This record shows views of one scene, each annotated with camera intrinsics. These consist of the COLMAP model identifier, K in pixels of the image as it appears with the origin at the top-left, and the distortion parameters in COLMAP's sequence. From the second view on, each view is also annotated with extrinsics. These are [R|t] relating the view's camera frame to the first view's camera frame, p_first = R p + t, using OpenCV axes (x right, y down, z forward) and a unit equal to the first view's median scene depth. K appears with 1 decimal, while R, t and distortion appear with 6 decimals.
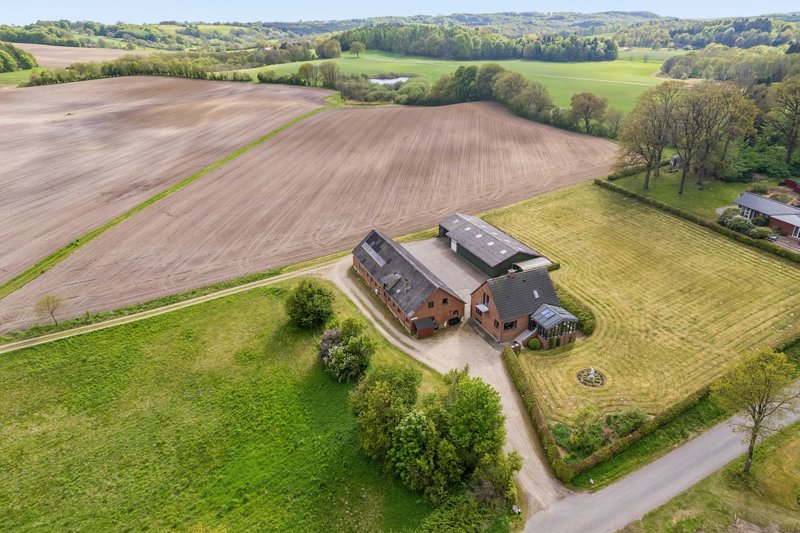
lens RADIAL K [[525.7, 0, 400.0], [0, 525.7, 266.5], [0, 0, 1]] dist [-0.079083, 0.077140]
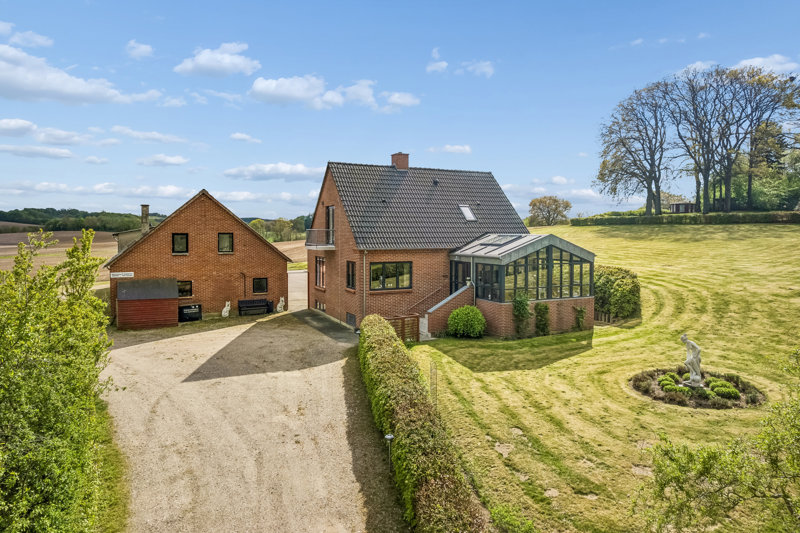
lens RADIAL K [[516.1, 0, 400.0], [0, 516.1, 266.5], [0, 0, 1]] dist [-0.071101, 0.069356]
pose [[0.998159, 0.022675, 0.056255, 0.032045], [-0.000652, 0.931450, -0.363869, 0.036316], [-0.060650, 0.363163, 0.929750, 0.113070]]
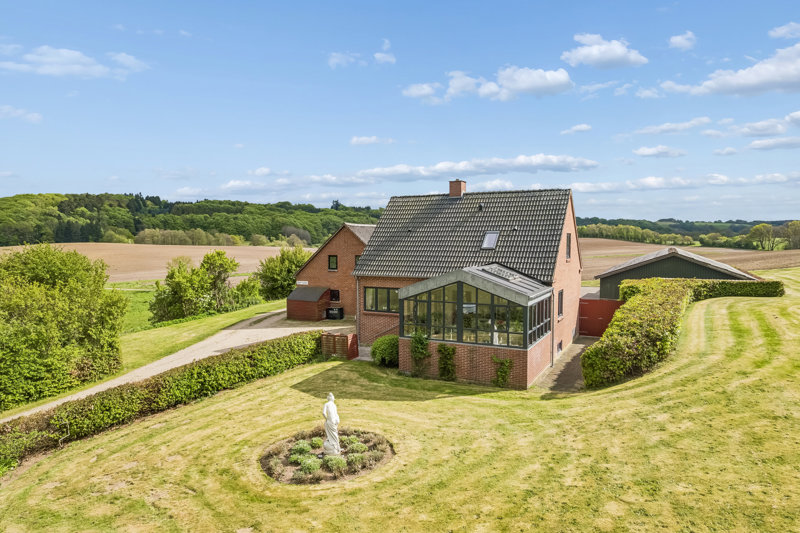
lens RADIAL K [[516.1, 0, 400.0], [0, 516.1, 266.5], [0, 0, 1]] dist [-0.071101, 0.069356]
pose [[0.627509, 0.063195, -0.776040, 0.080154], [-0.339518, 0.919159, -0.199686, 0.025672], [0.700685, 0.388785, 0.598237, 0.127262]]
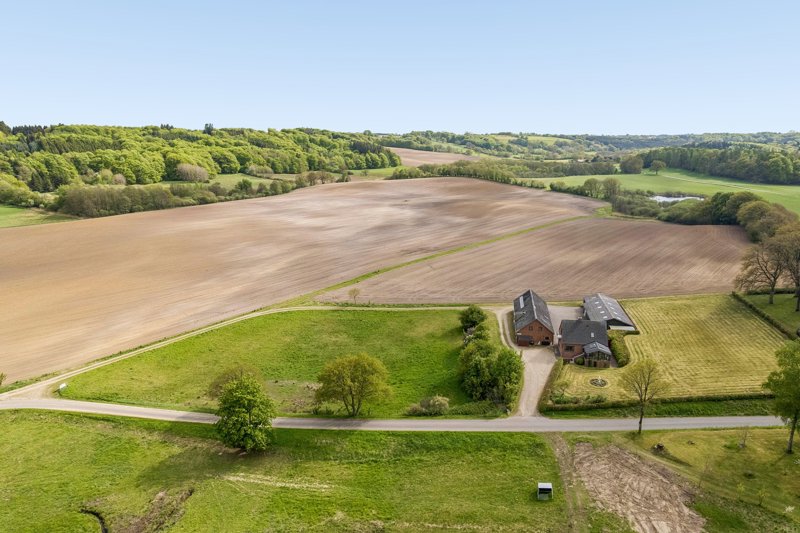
lens RADIAL K [[516.1, 0, 400.0], [0, 516.1, 266.5], [0, 0, 1]] dist [-0.071101, 0.069356]
pose [[0.829678, 0.154015, -0.536575, 0.096938], [-0.249882, 0.961978, -0.110259, 0.028695], [0.499192, 0.225560, 0.836618, -0.112796]]
